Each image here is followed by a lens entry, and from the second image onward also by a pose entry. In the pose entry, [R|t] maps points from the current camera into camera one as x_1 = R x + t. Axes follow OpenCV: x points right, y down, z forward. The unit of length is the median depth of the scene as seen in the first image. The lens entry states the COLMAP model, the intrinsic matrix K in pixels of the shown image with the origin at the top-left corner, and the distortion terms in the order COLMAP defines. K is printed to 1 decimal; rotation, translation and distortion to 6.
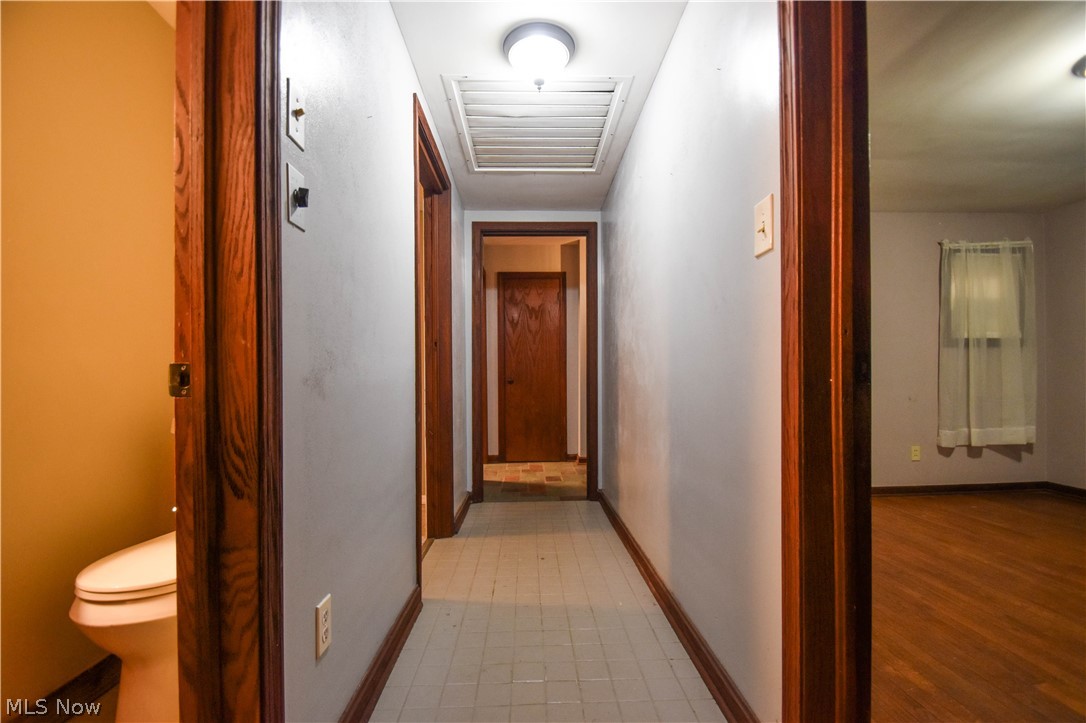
lens RADIAL K [[479.9, 0, 544.3], [0, 479.9, 380.1], [0, 0, 1]] dist [0.019289, -0.019789]
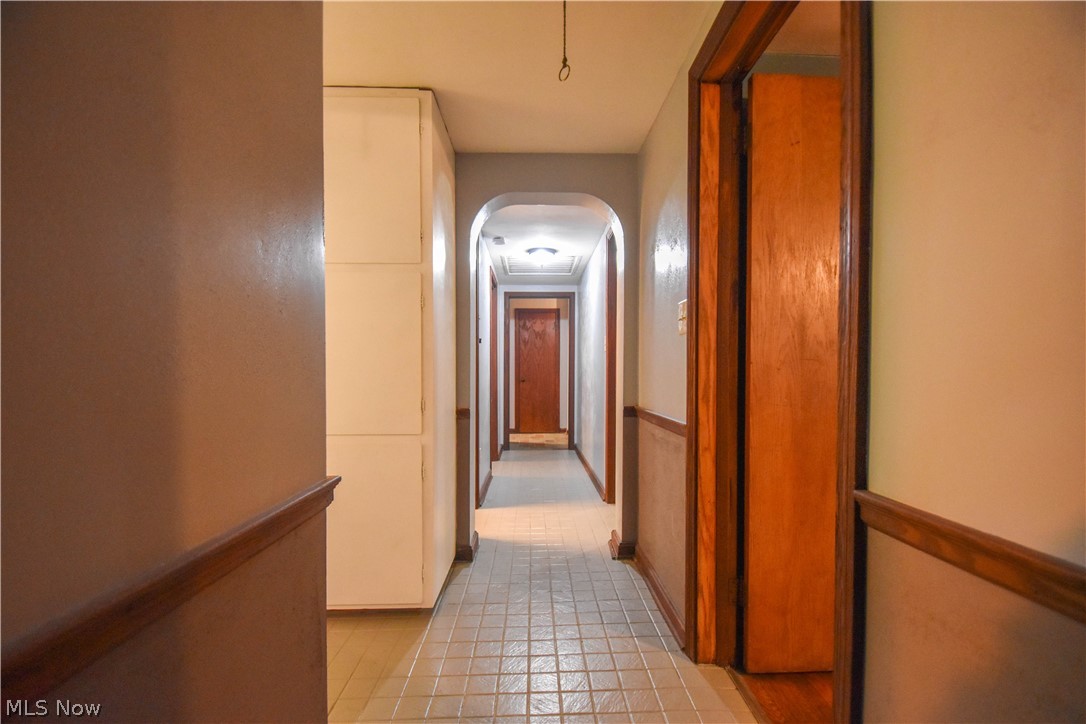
lens RADIAL K [[479.9, 0, 544.3], [0, 479.9, 380.6], [0, 0, 1]] dist [0.019289, -0.019789]
pose [[0.999954, 0.006234, -0.007271, 0.009070], [-0.006109, 0.999837, 0.016992, -0.024913], [0.007376, -0.016947, 0.999829, -0.563367]]
